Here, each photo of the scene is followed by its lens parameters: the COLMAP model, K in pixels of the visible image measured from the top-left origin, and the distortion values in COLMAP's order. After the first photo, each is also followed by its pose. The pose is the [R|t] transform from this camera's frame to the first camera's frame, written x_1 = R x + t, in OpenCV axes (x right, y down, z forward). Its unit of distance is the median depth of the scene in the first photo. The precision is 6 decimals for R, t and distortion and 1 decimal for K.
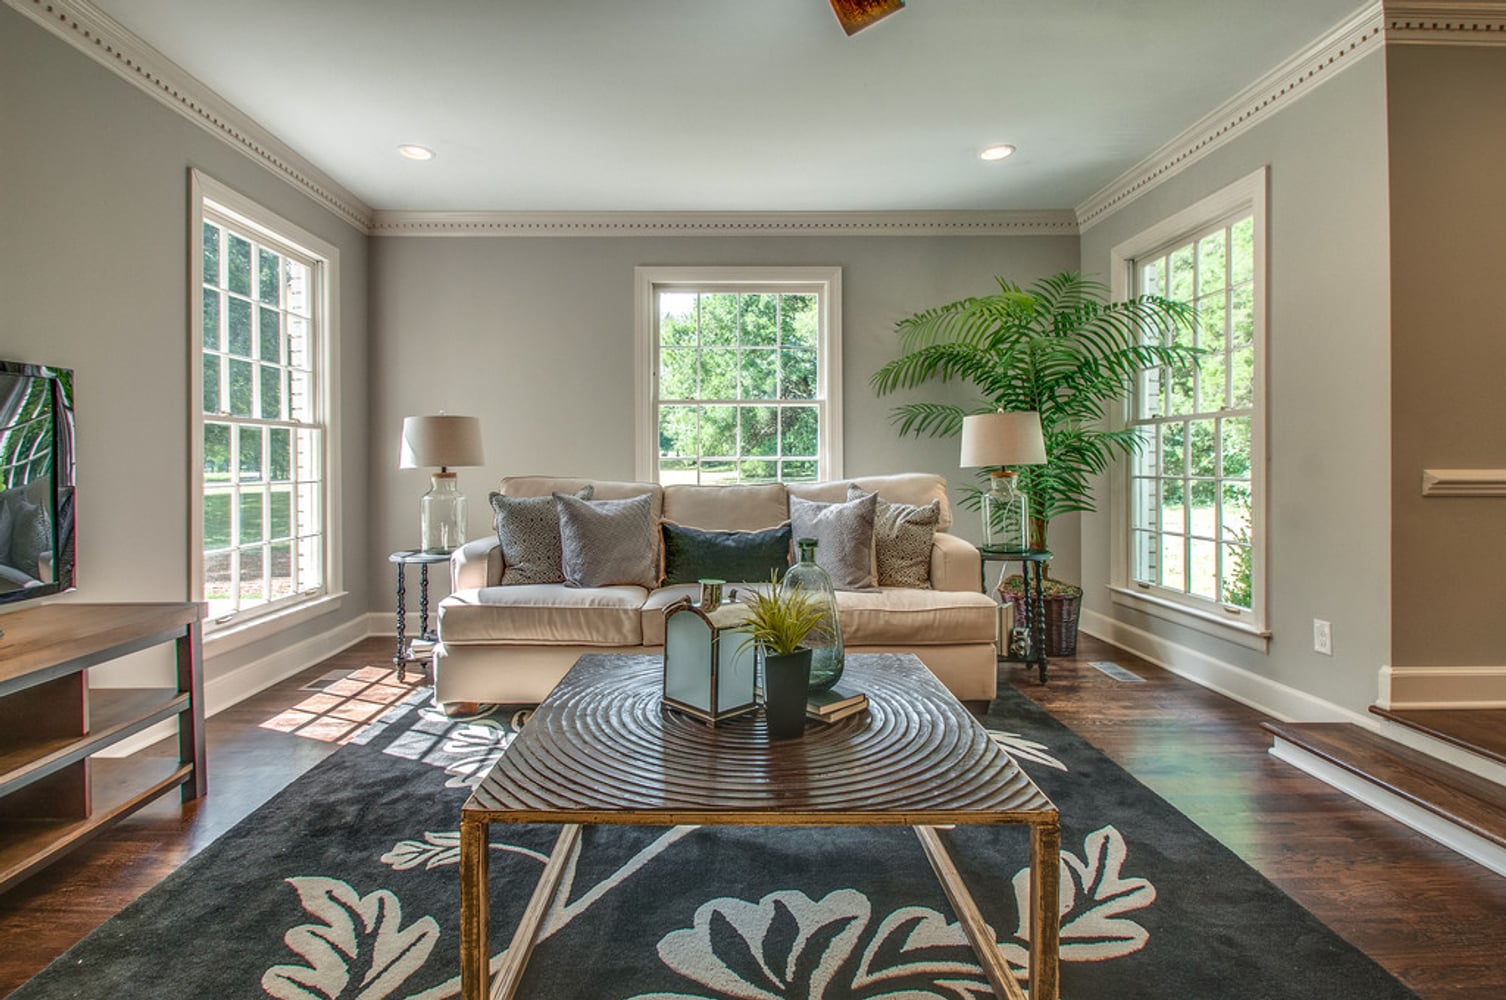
lens RADIAL K [[742.2, 0, 729.7], [0, 742.2, 469.8], [0, 0, 1]] dist [0.006020, 0.000389]
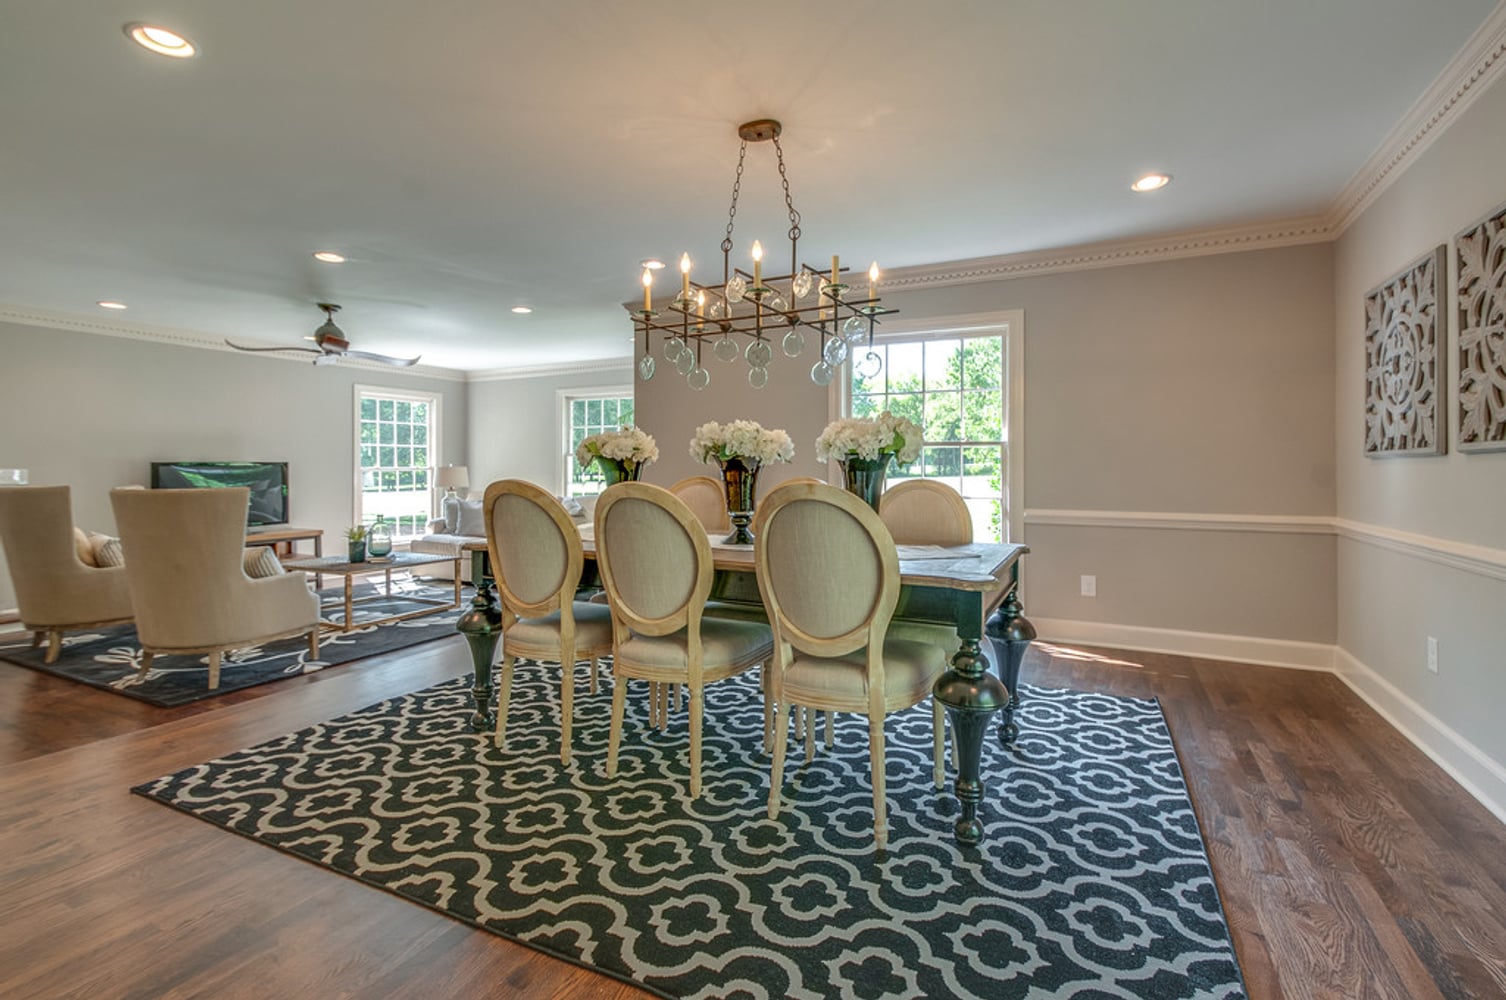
lens RADIAL K [[671.3, 0, 763.7], [0, 671.3, 468.6], [0, 0, 1]] dist [0.001817, -0.000220]
pose [[0.901565, 0.003428, -0.432630, 1.718080], [-0.005504, 0.999979, -0.003547, -0.069998], [0.432609, 0.005579, 0.901564, -0.619829]]
